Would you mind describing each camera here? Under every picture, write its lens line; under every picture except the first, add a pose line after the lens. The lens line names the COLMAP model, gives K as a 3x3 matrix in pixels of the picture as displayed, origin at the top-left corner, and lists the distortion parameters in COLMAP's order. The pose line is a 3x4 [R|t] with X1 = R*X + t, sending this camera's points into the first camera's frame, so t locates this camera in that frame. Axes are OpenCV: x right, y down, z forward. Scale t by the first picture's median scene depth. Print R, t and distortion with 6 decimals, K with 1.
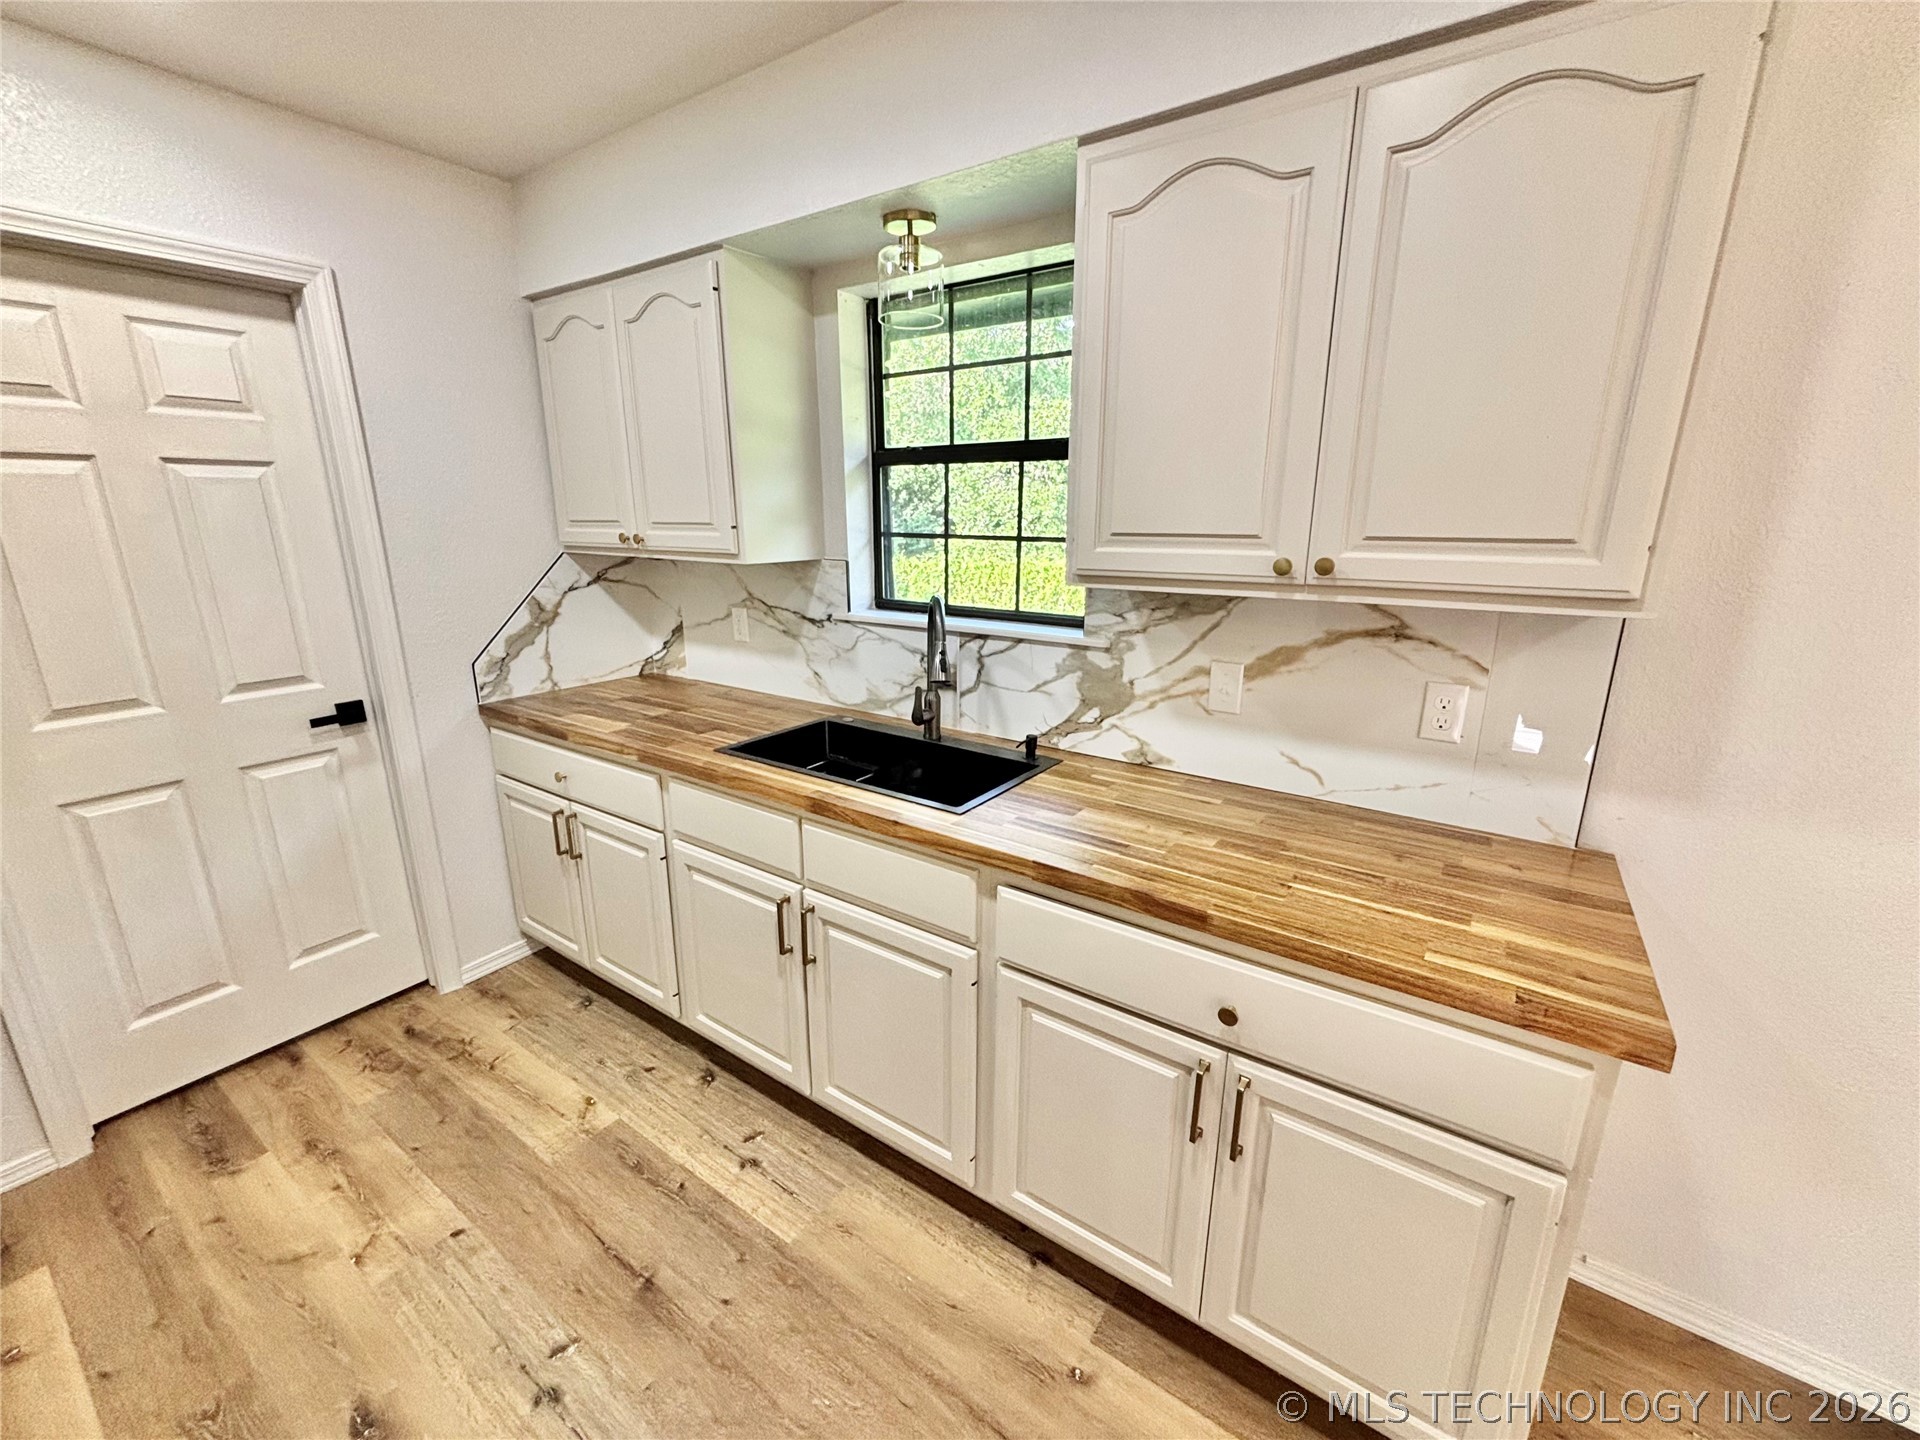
lens RADIAL K [[772.3, 0, 961.4], [0, 772.3, 707.8], [0, 0, 1]] dist [0.004719, -0.000544]
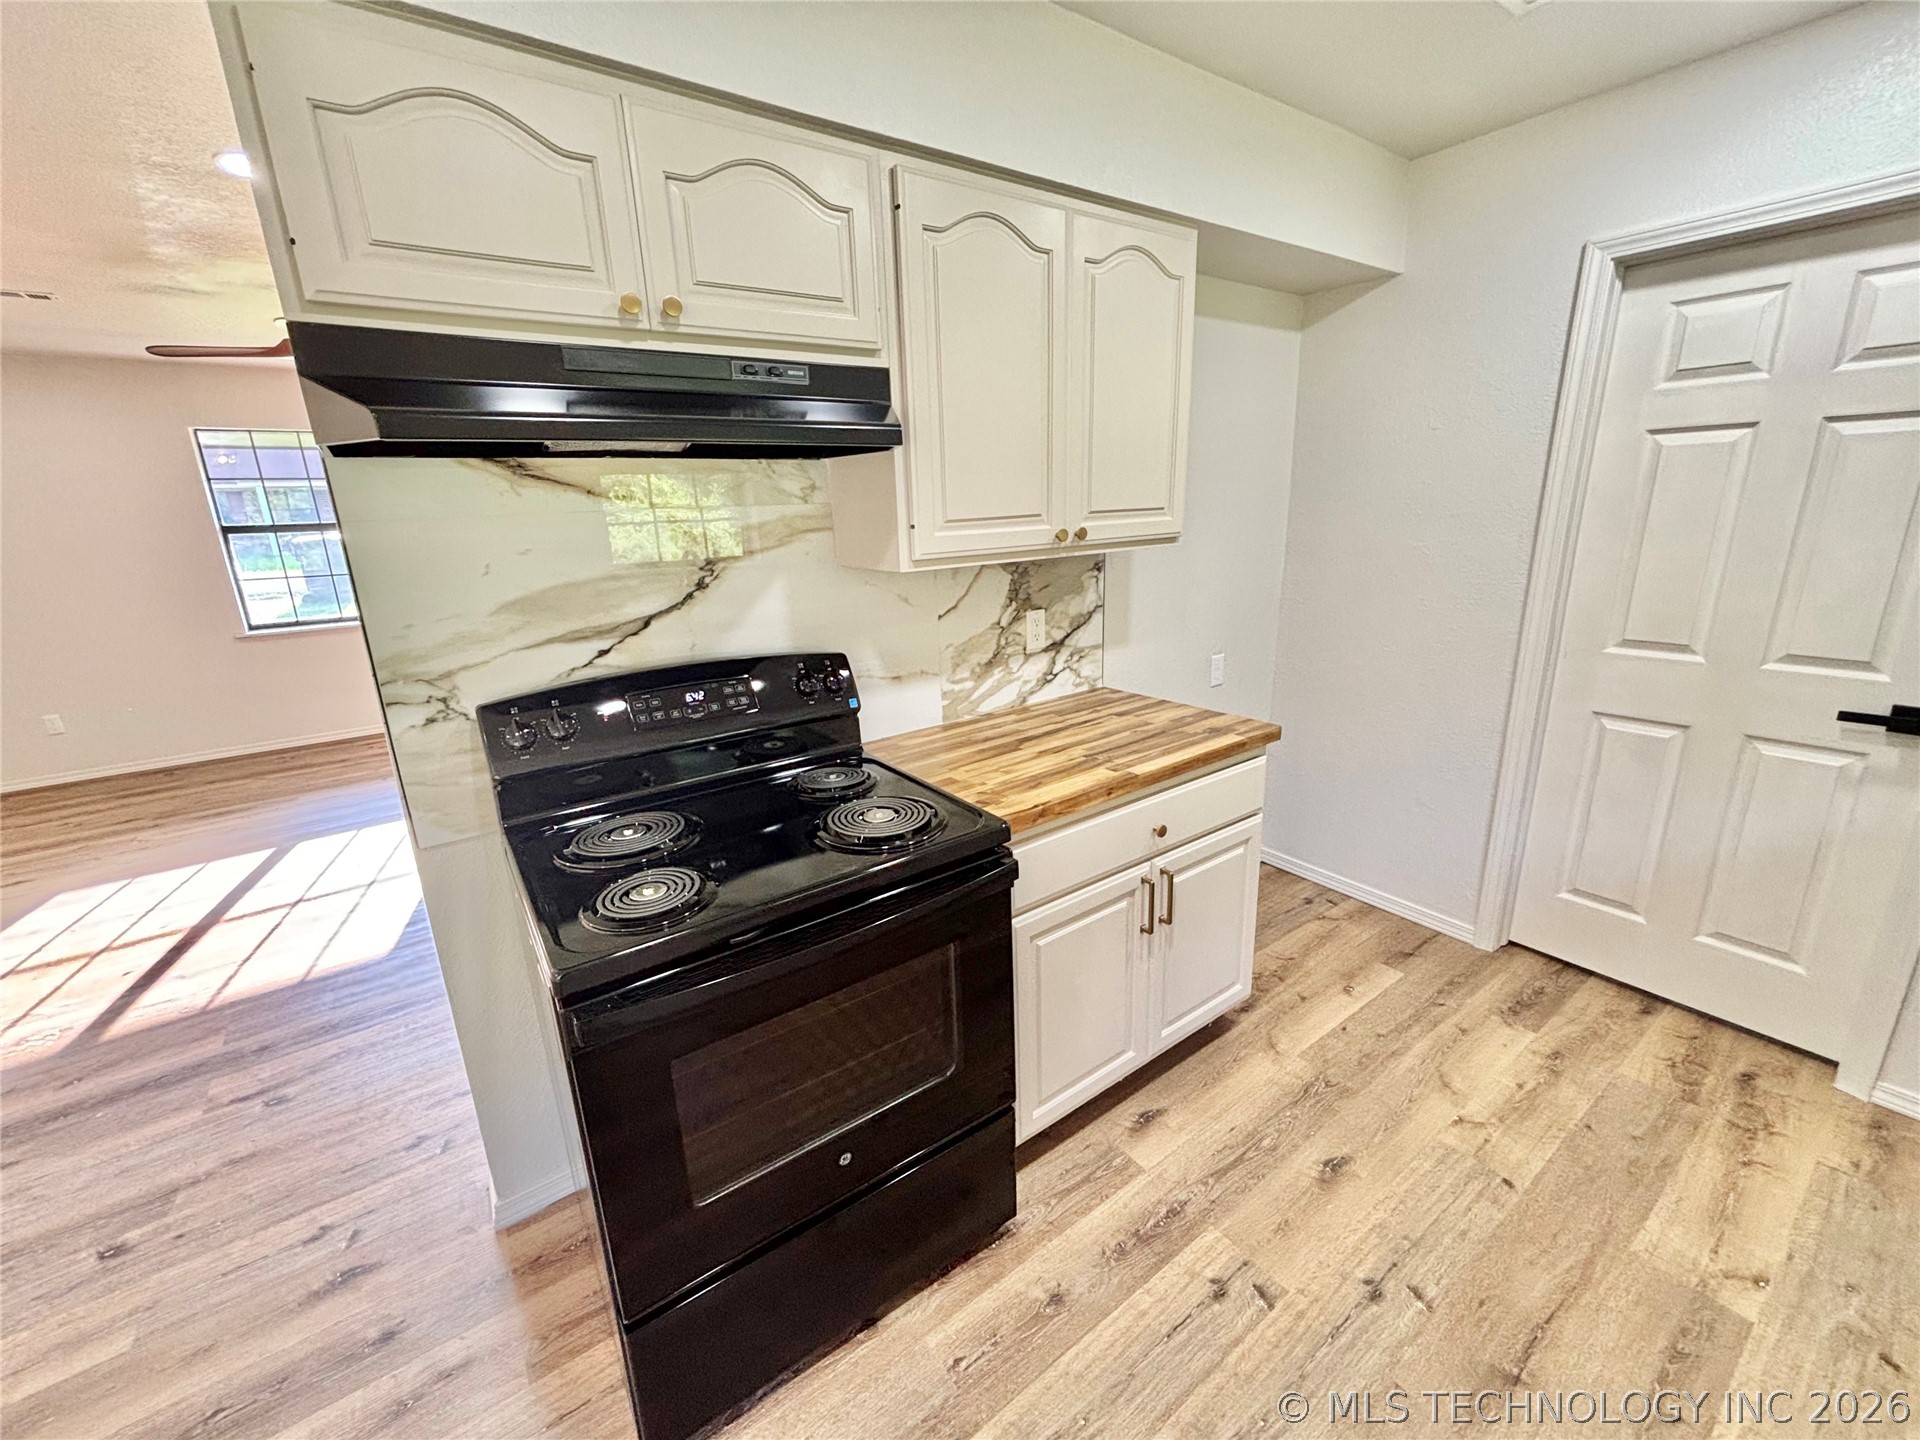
lens RADIAL K [[772.3, 0, 964.9], [0, 772.3, 712.0], [0, 0, 1]] dist [0.004719, -0.000544]
pose [[-0.335490, 0.254557, -0.906999, 0.311813], [-0.203937, 0.920342, 0.333736, -0.081219], [0.919704, 0.296936, -0.256852, 0.349097]]
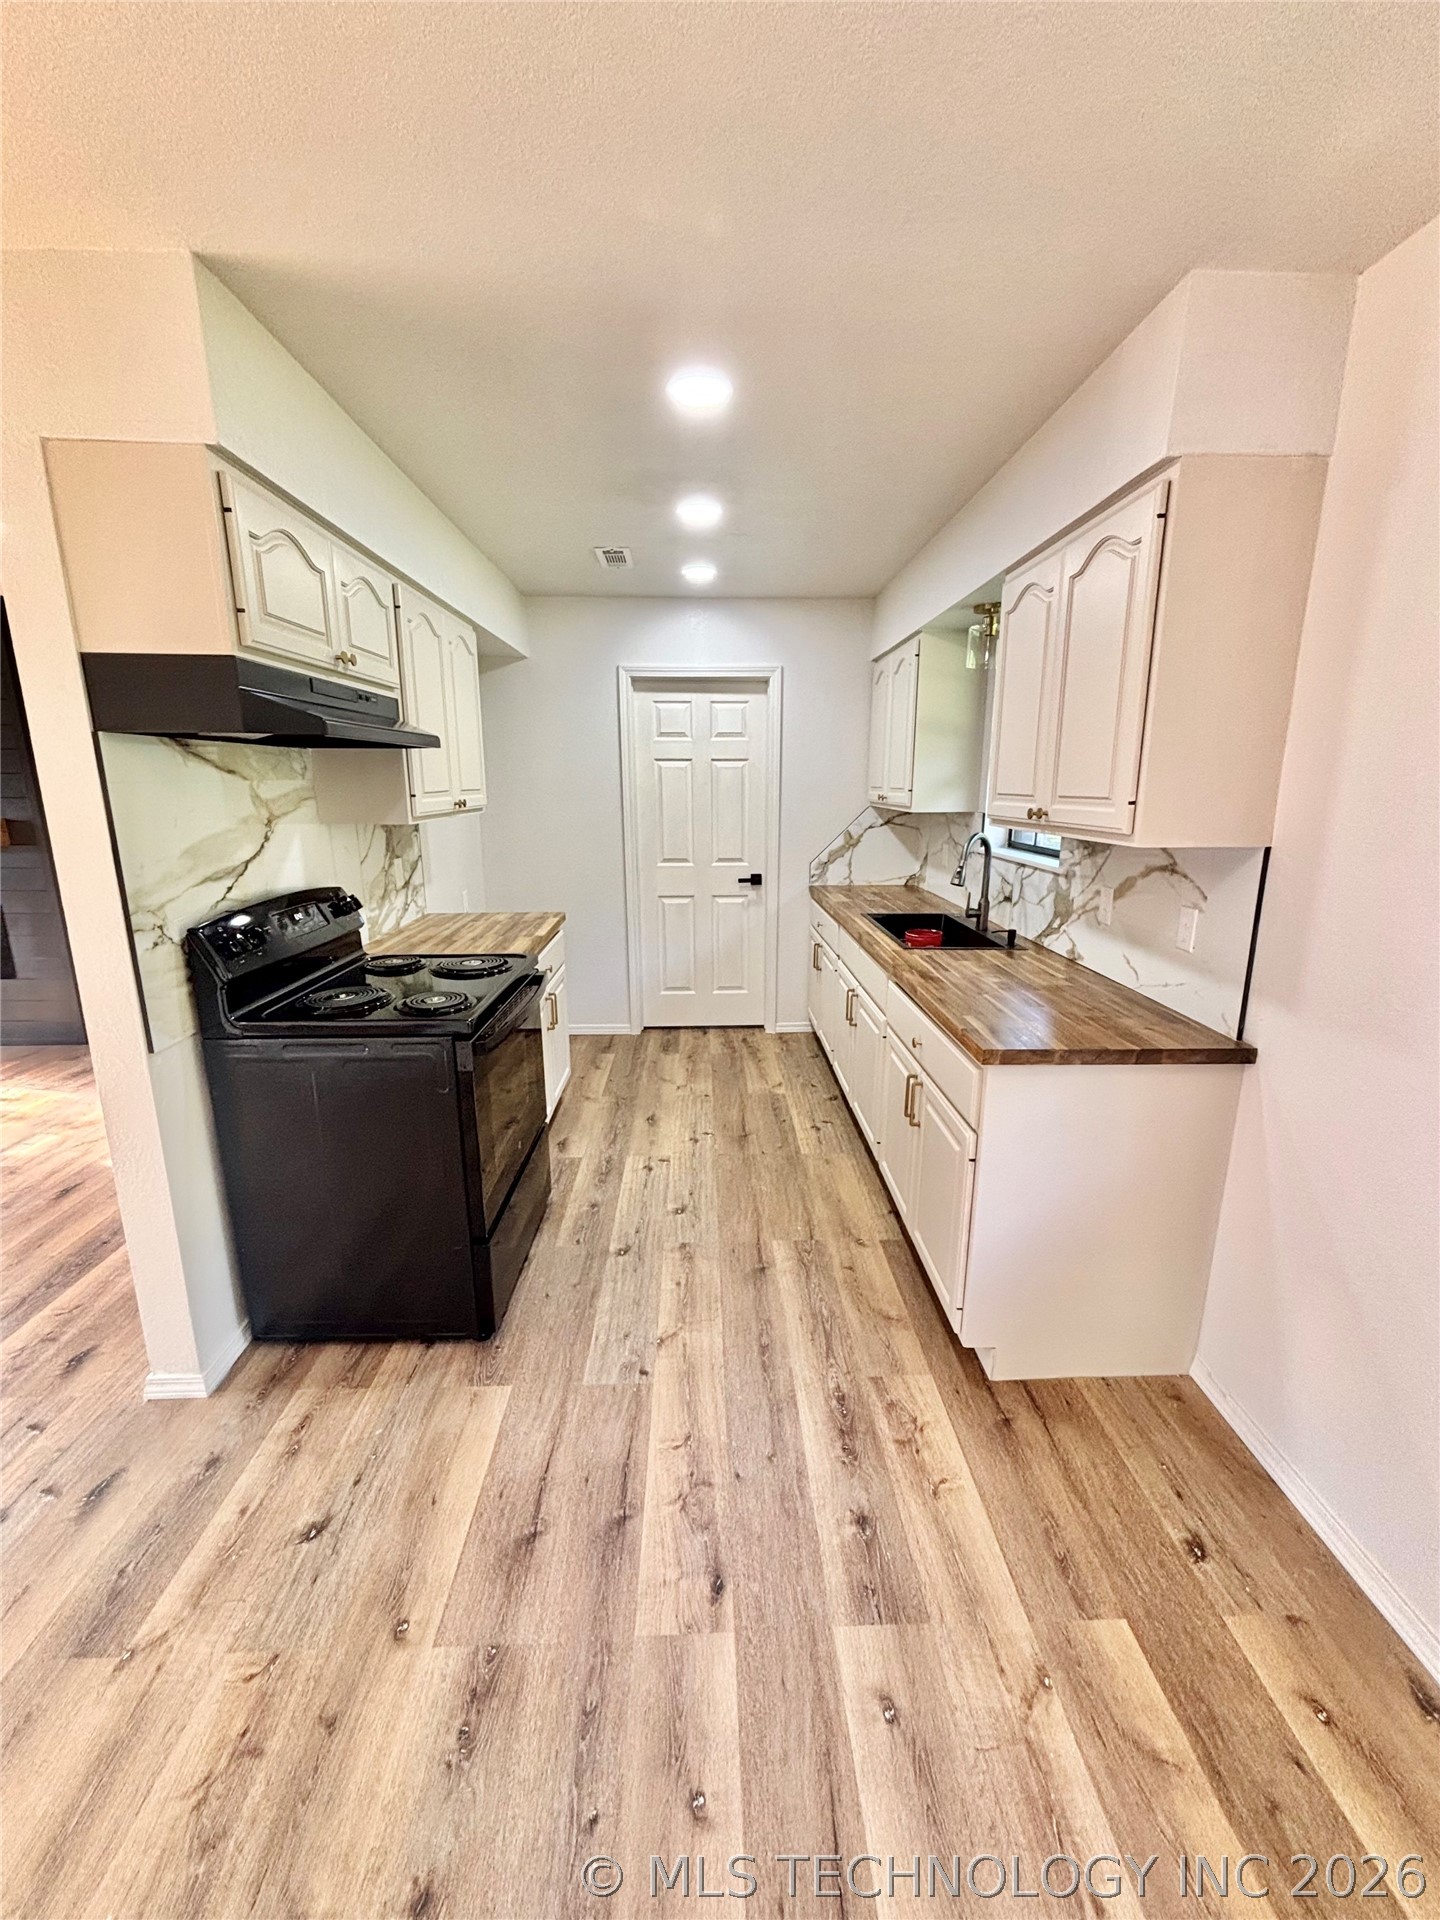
lens RADIAL K [[772.3, 0, 731.8], [0, 772.3, 956.2], [0, 0, 1]] dist [0.004719, -0.000544]
pose [[0.598925, 0.177015, -0.780996, 0.925833], [-0.199921, 0.977434, 0.068224, 0.091038], [0.775448, 0.115276, 0.620799, -0.337714]]
